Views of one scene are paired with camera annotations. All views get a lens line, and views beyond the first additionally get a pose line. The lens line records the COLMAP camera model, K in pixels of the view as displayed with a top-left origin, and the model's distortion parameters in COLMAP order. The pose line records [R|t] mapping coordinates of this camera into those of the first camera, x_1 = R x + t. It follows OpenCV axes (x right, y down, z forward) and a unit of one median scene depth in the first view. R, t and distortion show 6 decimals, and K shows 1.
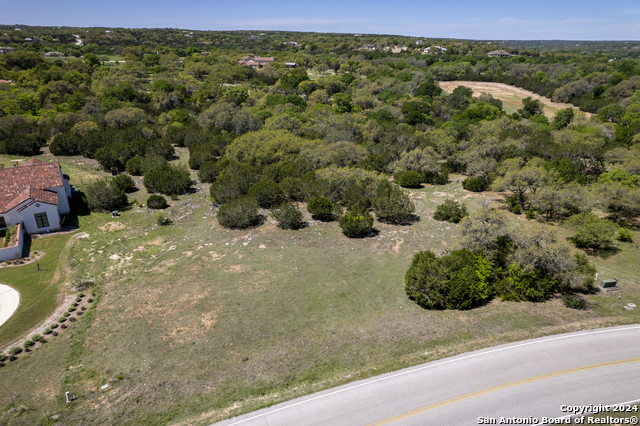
lens RADIAL K [[411.0, 0, 318.4], [0, 411.0, 213.2], [0, 0, 1]] dist [-0.084113, 0.078850]
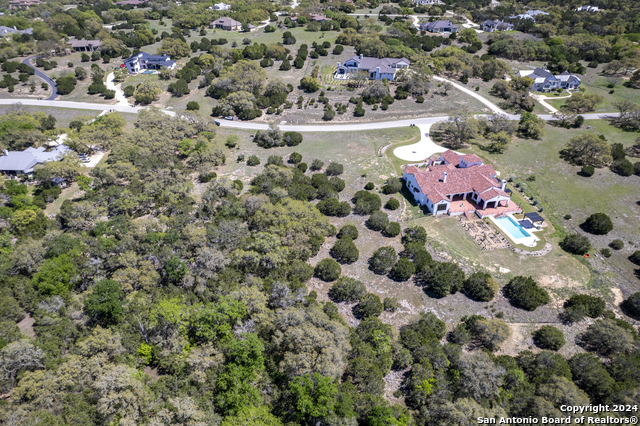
lens RADIAL K [[411.0, 0, 318.4], [0, 411.0, 213.2], [0, 0, 1]] dist [-0.084113, 0.078850]
pose [[-0.946030, -0.192143, 0.260975, -0.832347], [0.110576, 0.565582, 0.817245, -1.977900], [-0.304631, 0.801996, -0.513812, 2.622623]]
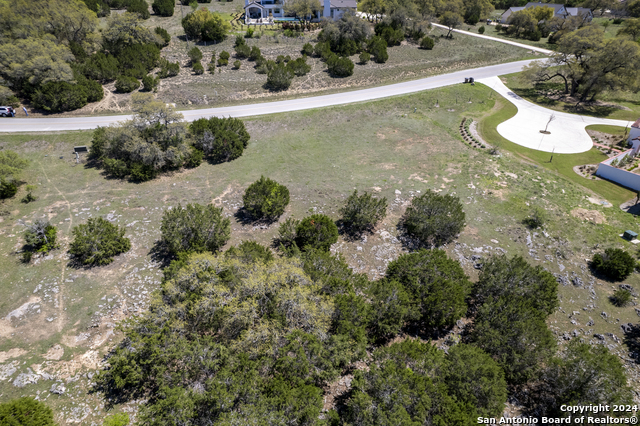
lens RADIAL K [[411.0, 0, 318.4], [0, 411.0, 213.2], [0, 0, 1]] dist [-0.084113, 0.078850]
pose [[-0.999120, -0.001322, -0.041916, 0.028375], [-0.034855, 0.581977, 0.812458, -0.560754], [0.023320, 0.813204, -0.581511, 1.421609]]
